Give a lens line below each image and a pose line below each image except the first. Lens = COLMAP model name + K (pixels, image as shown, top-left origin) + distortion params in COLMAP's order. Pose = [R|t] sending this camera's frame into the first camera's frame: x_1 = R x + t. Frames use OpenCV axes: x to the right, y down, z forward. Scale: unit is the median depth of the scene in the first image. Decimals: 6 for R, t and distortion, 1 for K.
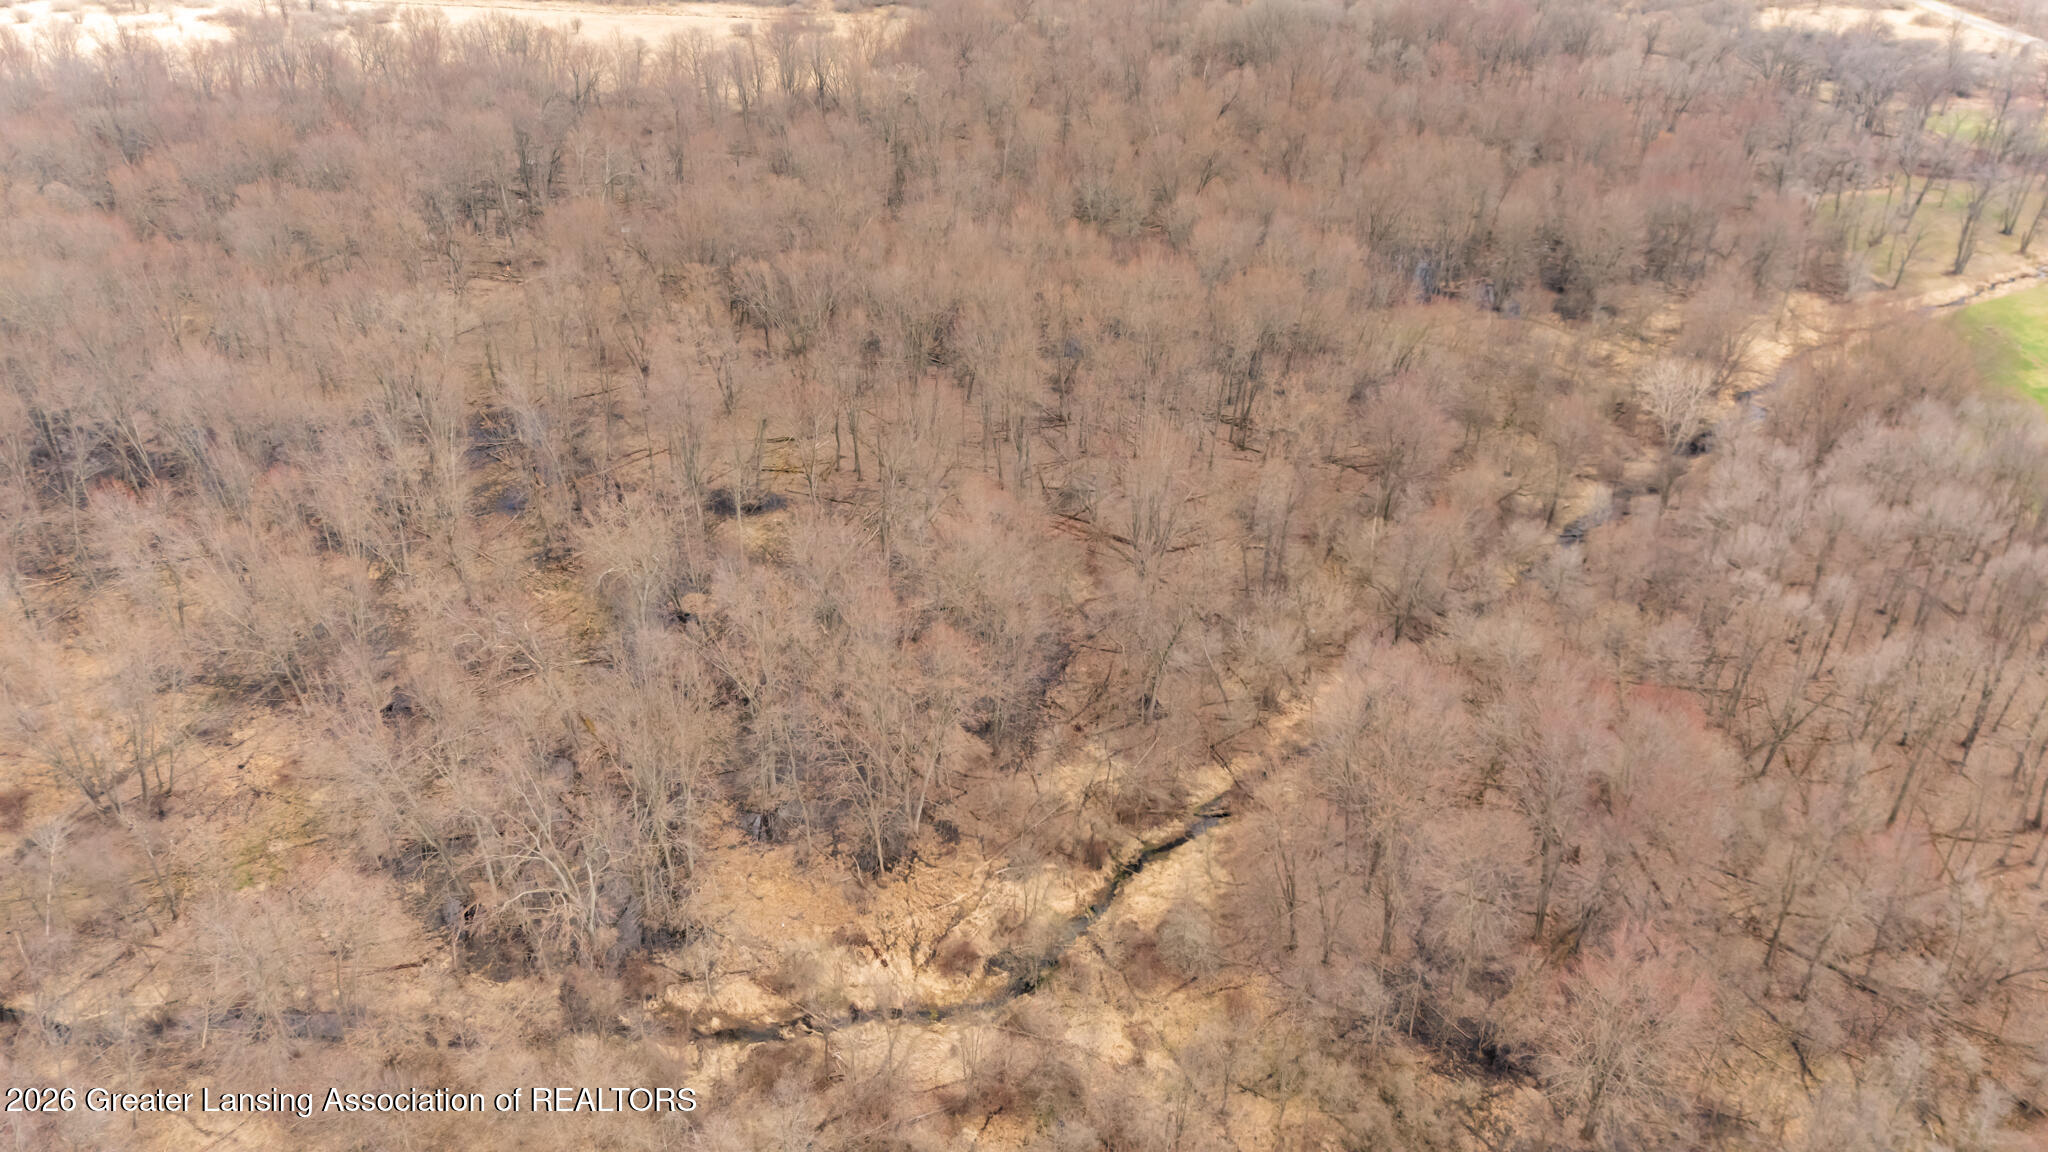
lens RADIAL K [[1522.3, 0, 1018.2], [0, 1522.3, 574.8], [0, 0, 1]] dist [0.016652, 0.005606]
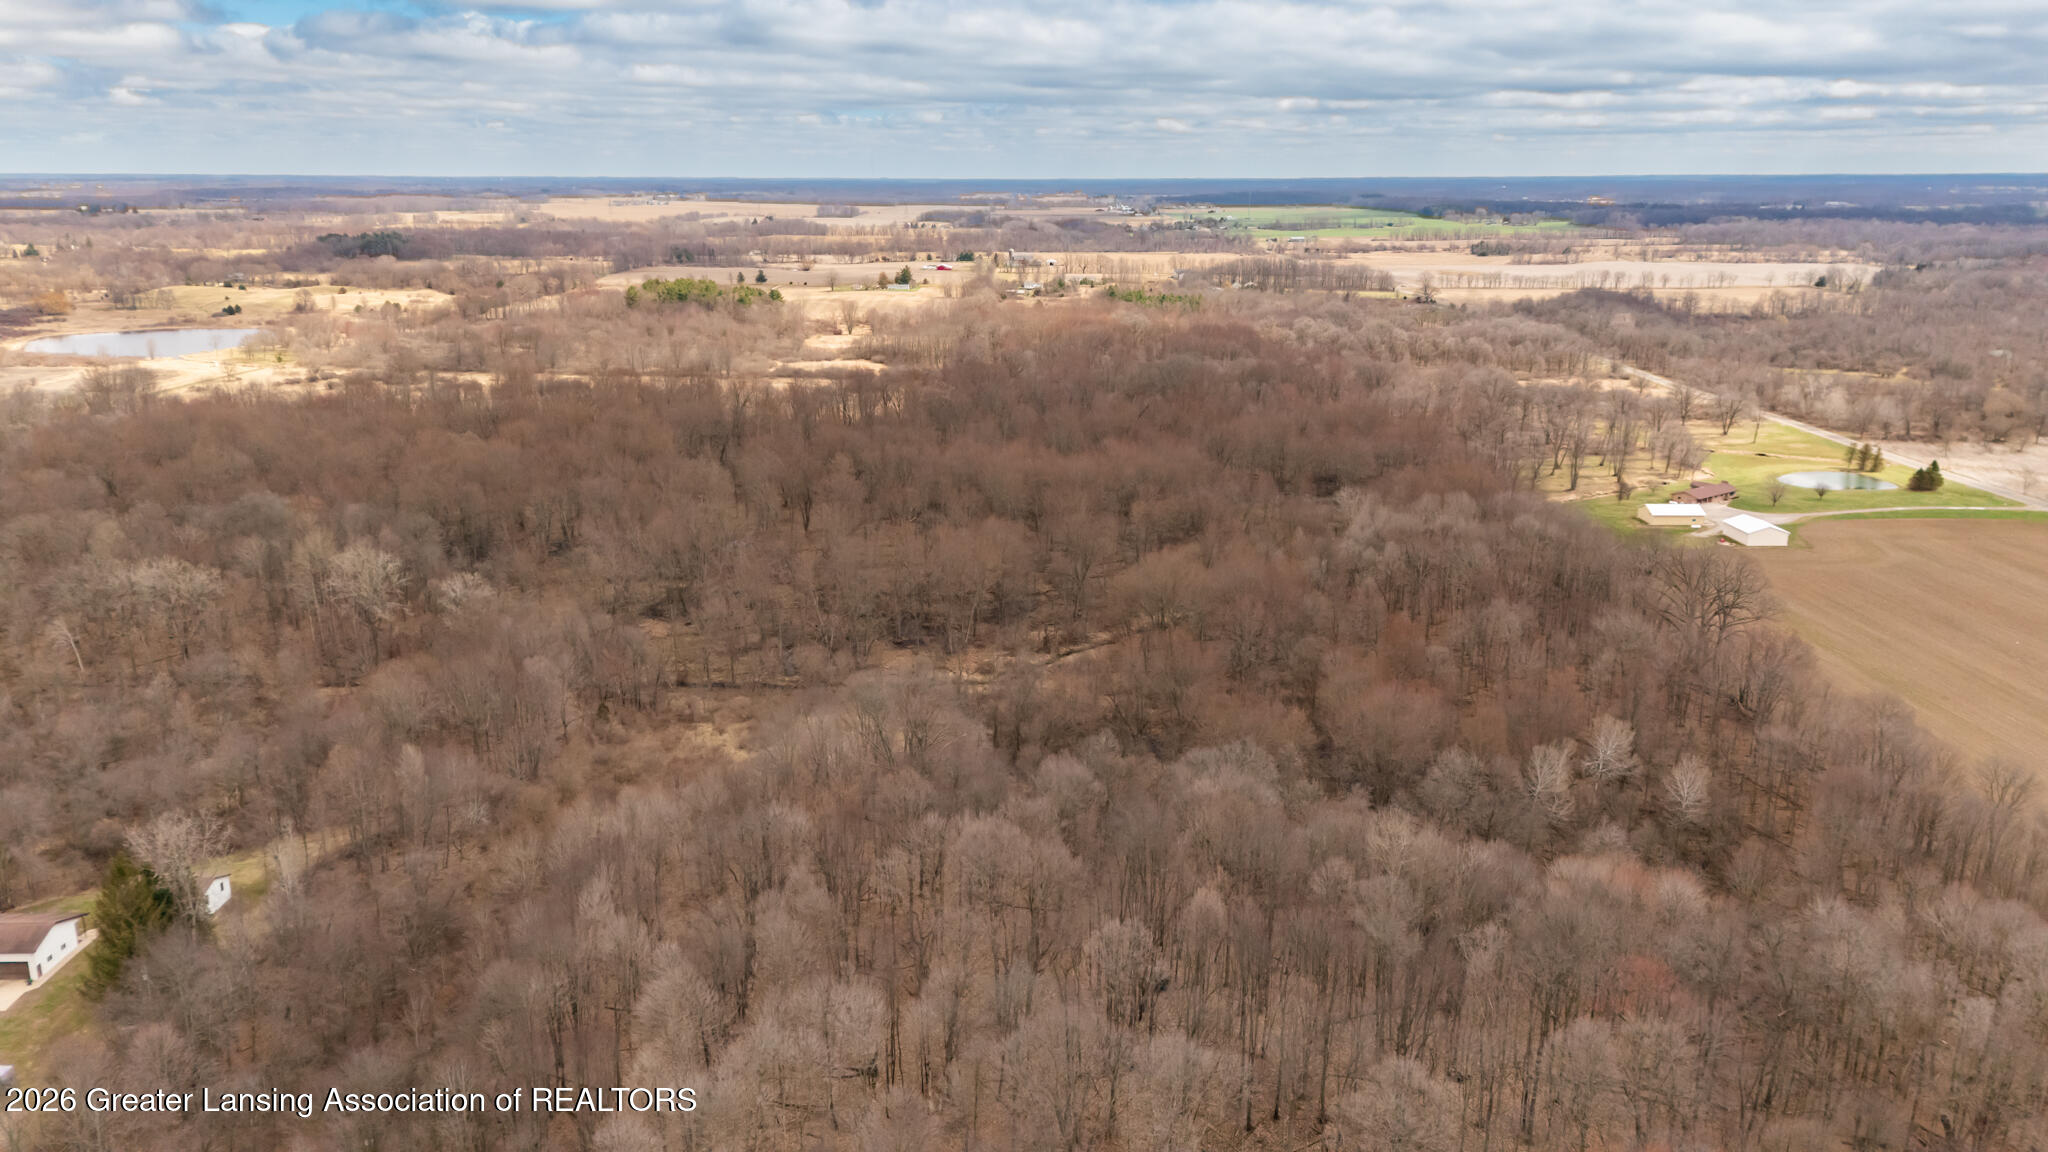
lens RADIAL K [[1477.8, 0, 1036.1], [0, 1477.8, 574.8], [0, 0, 1]] dist [0.030579, -0.009908]
pose [[0.999831, -0.009190, 0.015911, -0.000782], [0.013080, 0.964141, -0.265069, 0.626947], [-0.012905, 0.265232, 0.964098, -1.053967]]
